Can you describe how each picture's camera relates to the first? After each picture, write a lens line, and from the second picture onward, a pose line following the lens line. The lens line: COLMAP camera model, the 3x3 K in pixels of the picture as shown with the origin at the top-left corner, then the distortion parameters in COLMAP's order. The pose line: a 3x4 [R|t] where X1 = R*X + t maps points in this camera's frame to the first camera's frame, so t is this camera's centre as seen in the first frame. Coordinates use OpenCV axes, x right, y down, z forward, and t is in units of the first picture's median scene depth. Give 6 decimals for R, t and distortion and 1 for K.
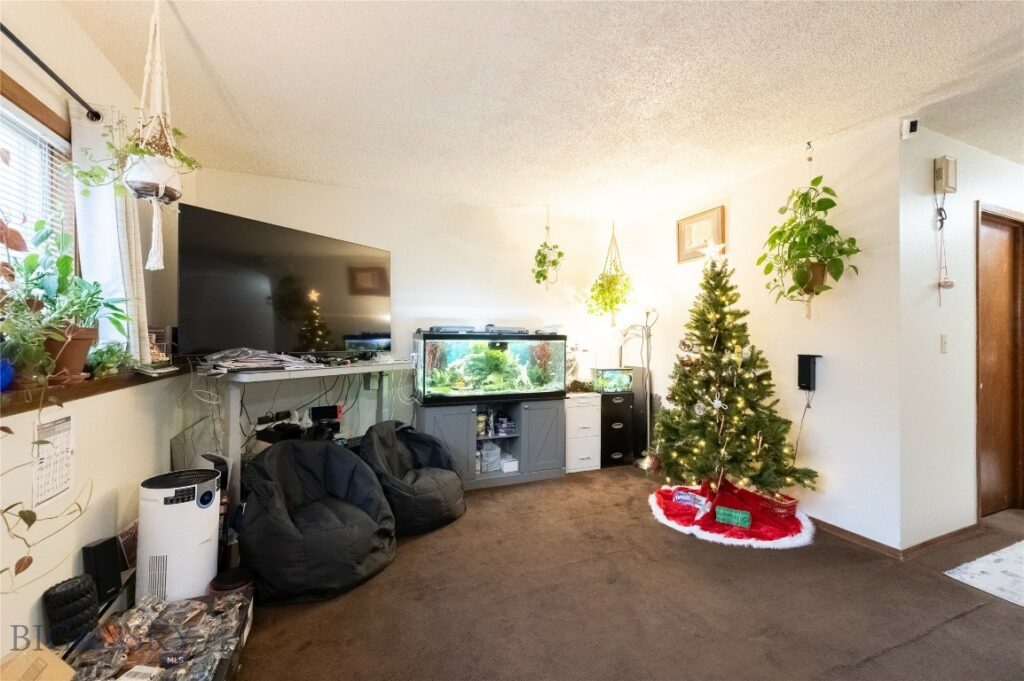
lens RADIAL K [[413.9, 0, 513.1], [0, 413.9, 319.0], [0, 0, 1]] dist [-0.000580, -0.000096]
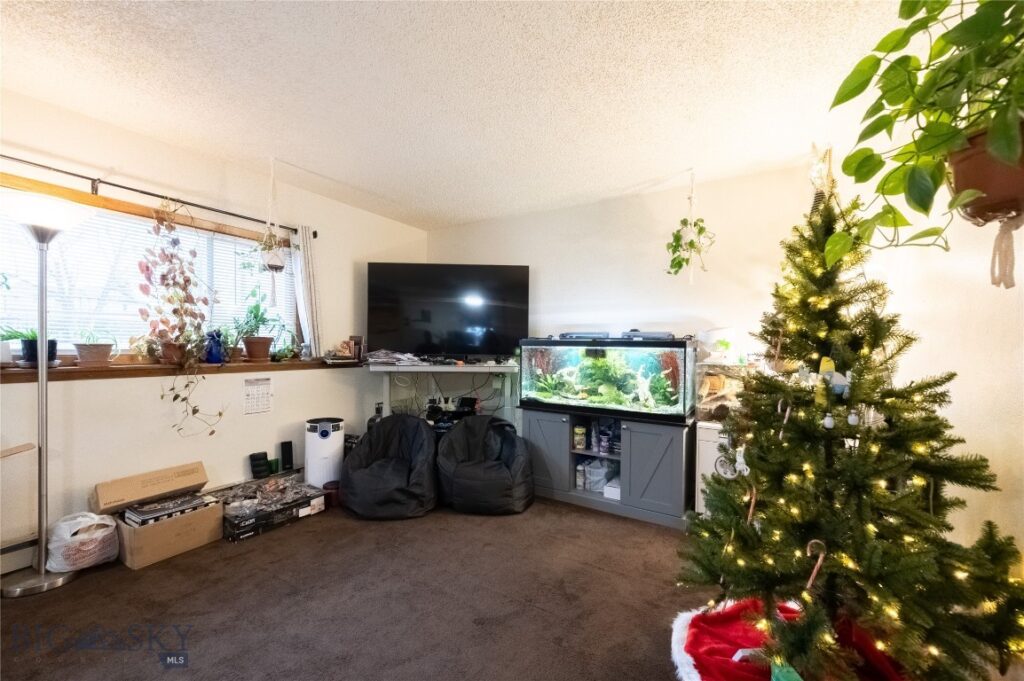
lens RADIAL K [[414.1, 0, 511.4], [0, 414.1, 338.0], [0, 0, 1]] dist [-0.001698, -0.000263]
pose [[0.563753, -0.012039, -0.825856, 0.611207], [0.029890, 0.999536, 0.005833, 0.021979], [0.825403, -0.027973, 0.563851, 0.356410]]
